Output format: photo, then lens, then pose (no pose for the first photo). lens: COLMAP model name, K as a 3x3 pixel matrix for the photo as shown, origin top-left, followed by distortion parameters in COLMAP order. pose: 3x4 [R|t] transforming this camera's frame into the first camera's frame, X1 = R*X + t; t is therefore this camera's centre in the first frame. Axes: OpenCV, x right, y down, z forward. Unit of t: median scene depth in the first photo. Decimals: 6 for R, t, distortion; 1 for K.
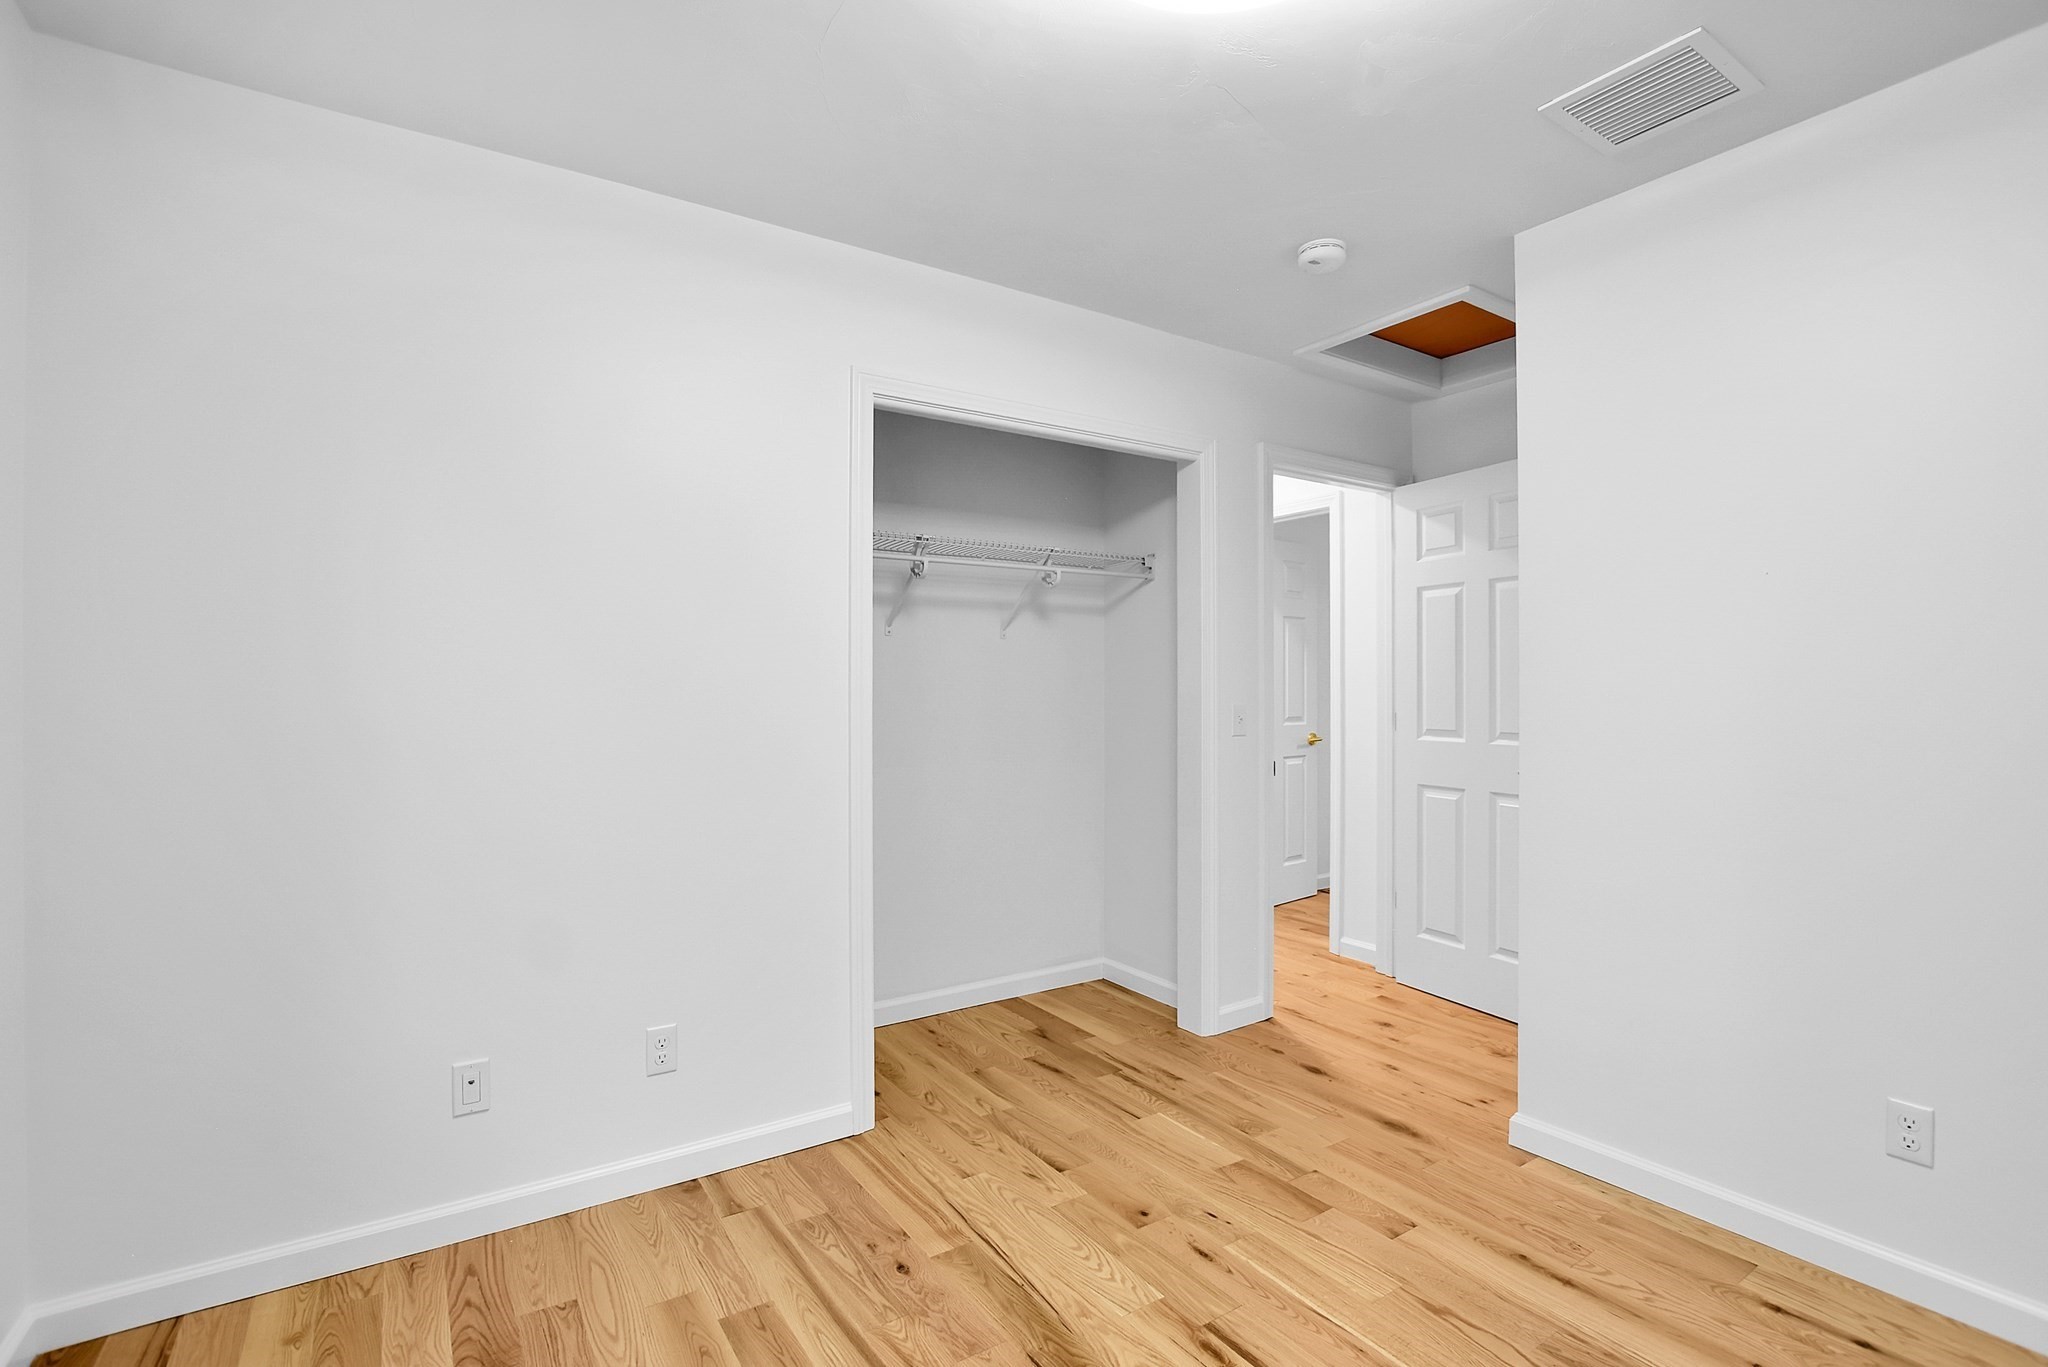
lens RADIAL K [[952.3, 0, 1020.8], [0, 952.3, 686.6], [0, 0, 1]] dist [-0.025995, 0.002039]
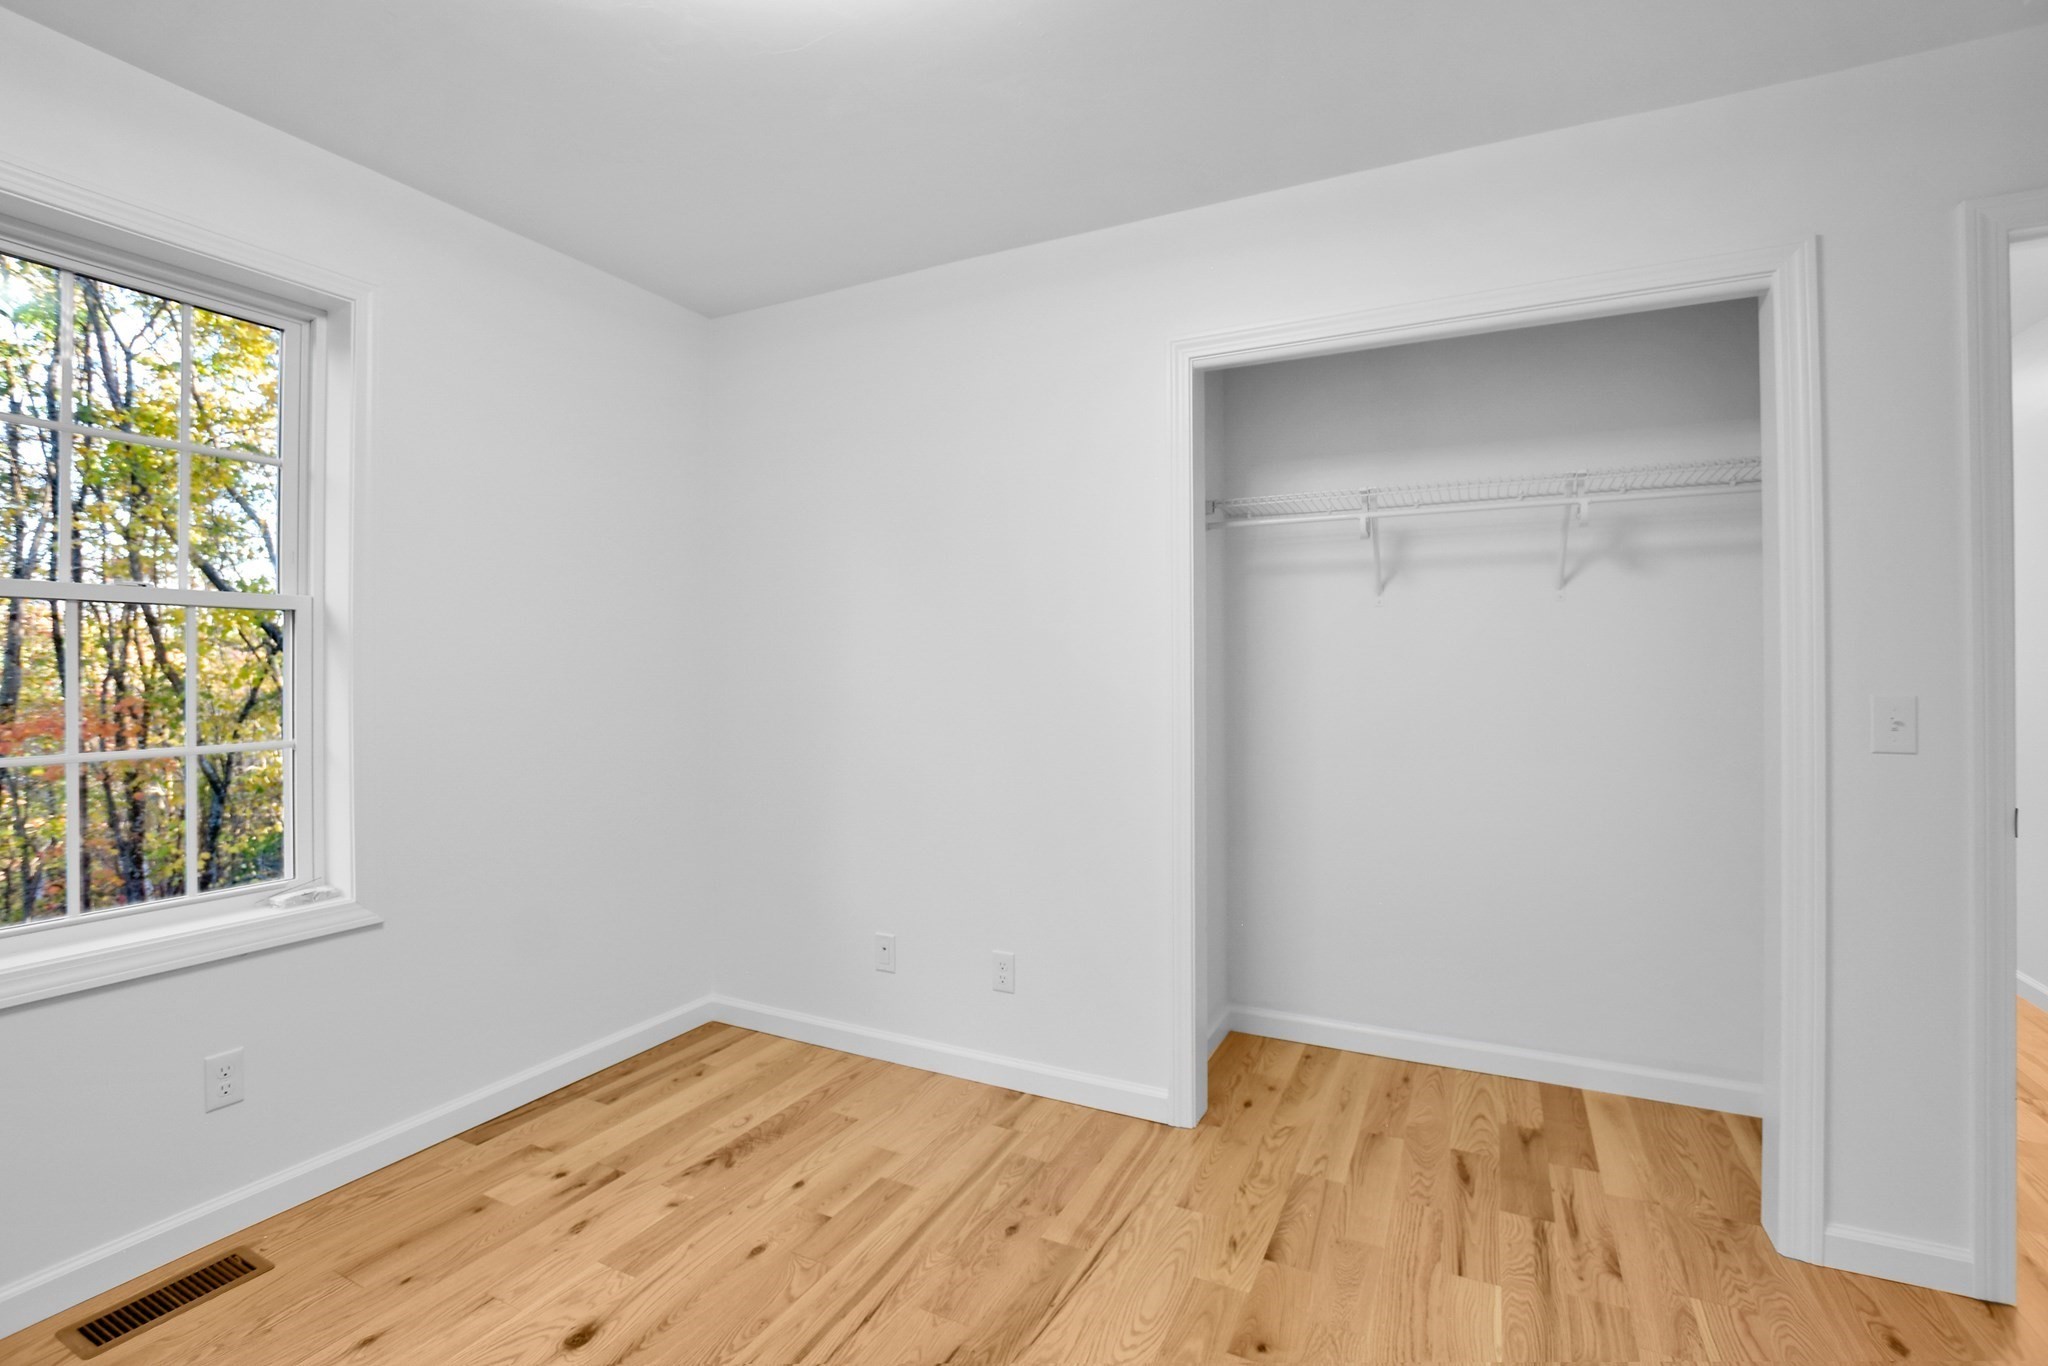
lens RADIAL K [[952.3, 0, 1019.6], [0, 952.3, 664.8], [0, 0, 1]] dist [-0.025995, 0.002039]
pose [[0.489413, -0.004364, -0.872041, 0.584232], [0.000213, 0.999988, -0.004885, 0.004642], [0.872052, 0.002205, 0.489408, 0.376784]]
